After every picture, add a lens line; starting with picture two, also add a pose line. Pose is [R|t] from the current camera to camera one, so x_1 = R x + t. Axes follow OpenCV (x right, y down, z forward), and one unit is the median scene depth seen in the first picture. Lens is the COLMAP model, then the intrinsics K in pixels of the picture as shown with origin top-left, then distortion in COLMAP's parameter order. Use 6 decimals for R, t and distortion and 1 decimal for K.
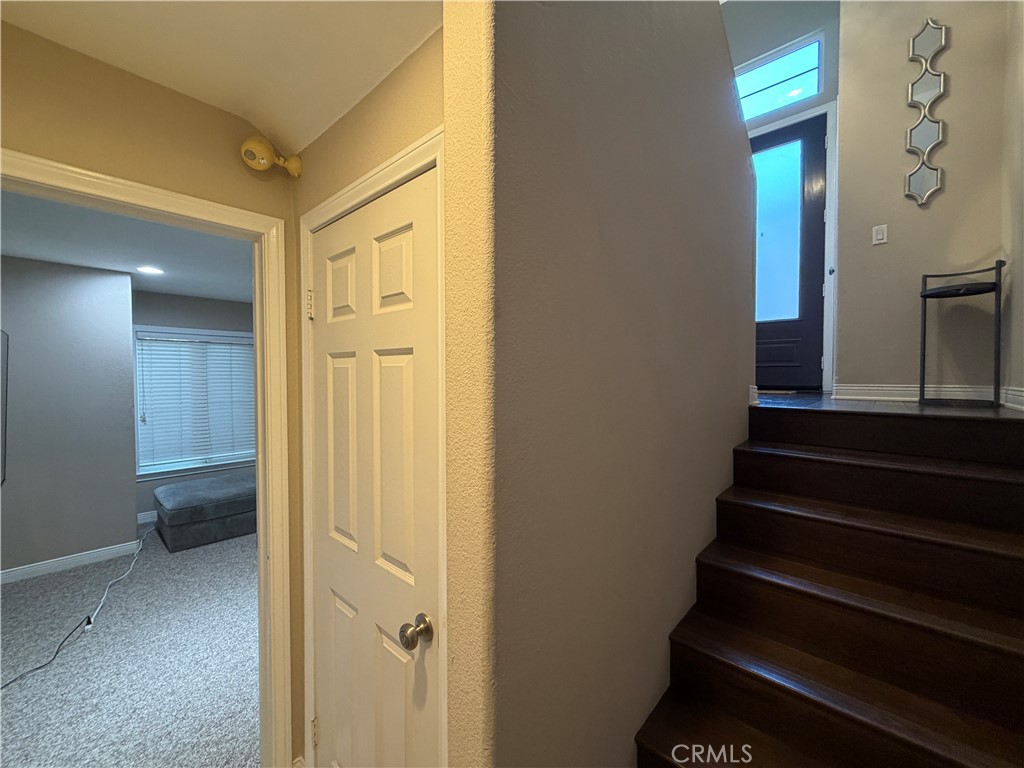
lens RADIAL K [[408.8, 0, 512.2], [0, 408.8, 377.6], [0, 0, 1]] dist [0.000416, 0.000436]
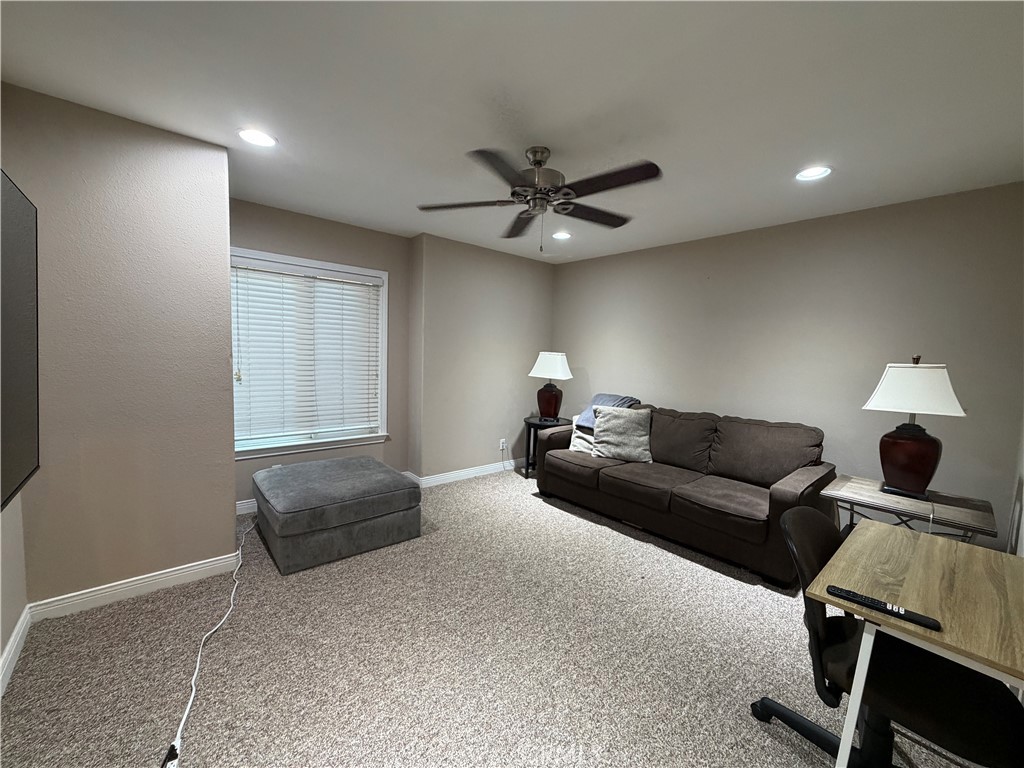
lens RADIAL K [[408.8, 0, 508.2], [0, 408.8, 375.4], [0, 0, 1]] dist [0.000416, 0.000436]
pose [[0.992391, 0.038459, -0.116968, -0.383343], [-0.032769, 0.998202, 0.050186, 0.052339], [0.118688, -0.045971, 0.991867, 0.376041]]
